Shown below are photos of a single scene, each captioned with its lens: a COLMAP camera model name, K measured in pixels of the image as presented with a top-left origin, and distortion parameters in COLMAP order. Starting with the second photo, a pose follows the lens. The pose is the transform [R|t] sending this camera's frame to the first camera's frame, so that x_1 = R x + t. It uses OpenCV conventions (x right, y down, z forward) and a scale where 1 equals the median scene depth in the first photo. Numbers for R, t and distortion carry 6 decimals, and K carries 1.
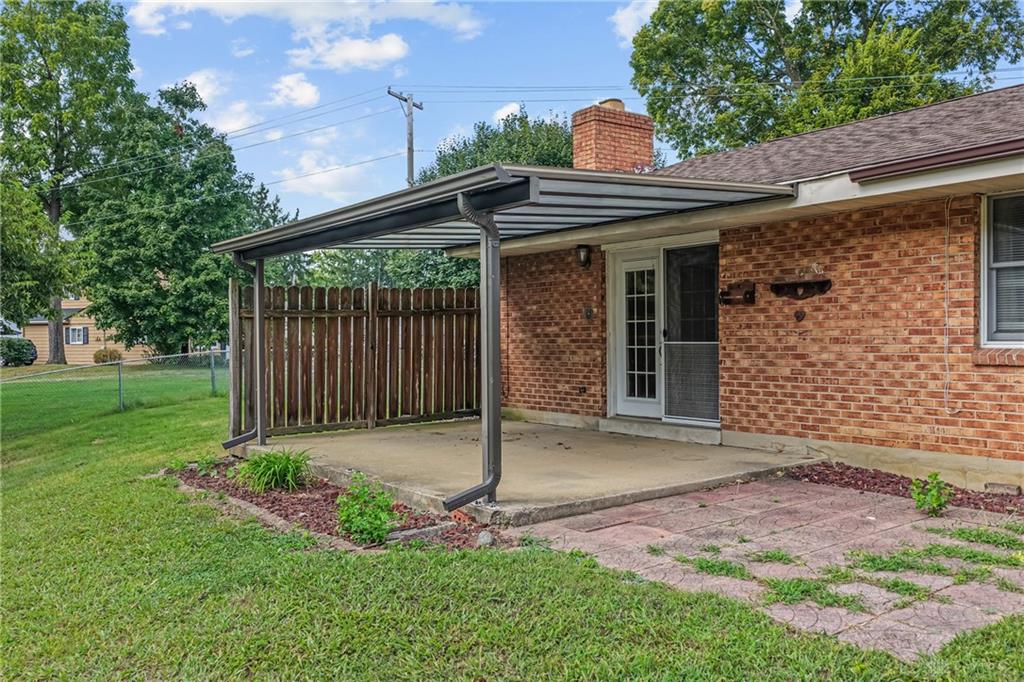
lens RADIAL K [[858.5, 0, 515.9], [0, 858.5, 344.8], [0, 0, 1]] dist [0.003602, 0.025569]
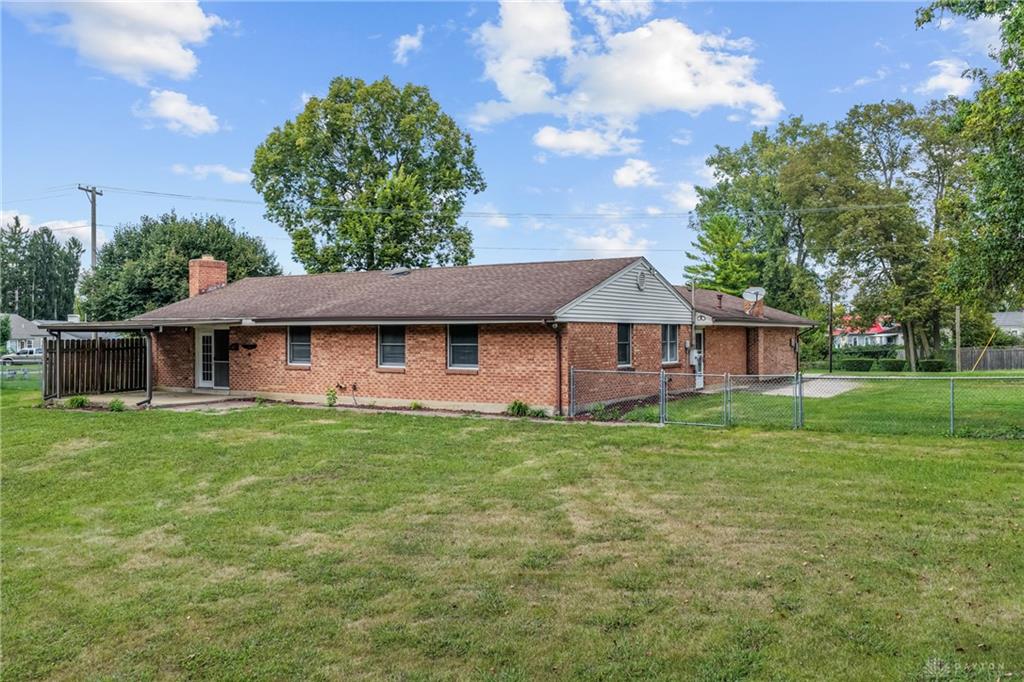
lens RADIAL K [[858.5, 0, 507.8], [0, 858.5, 336.4], [0, 0, 1]] dist [0.003602, 0.025569]
pose [[0.934978, 0.008971, 0.354593, 0.069512], [-0.005592, 0.999929, -0.010553, -0.062477], [-0.354662, 0.007884, 0.934961, -2.084644]]
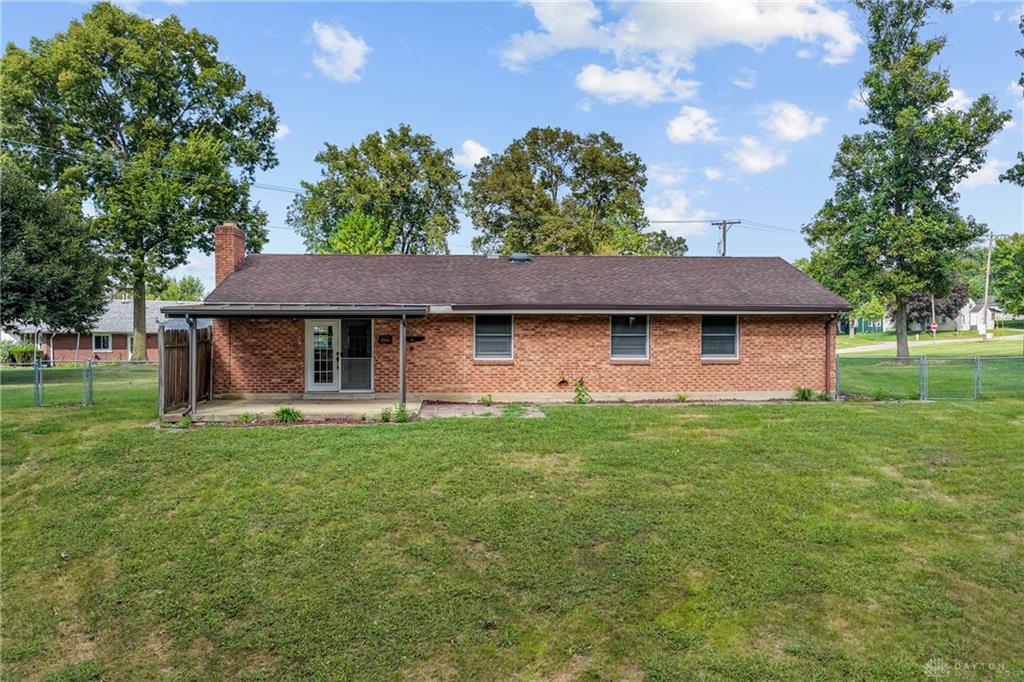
lens RADIAL K [[858.5, 0, 512.3], [0, 858.5, 336.0], [0, 0, 1]] dist [0.003602, 0.025569]
pose [[0.544440, 0.008667, 0.838755, -1.518526], [0.002377, 0.999927, -0.011875, -0.034023], [-0.838797, 0.008459, 0.544379, -0.651716]]
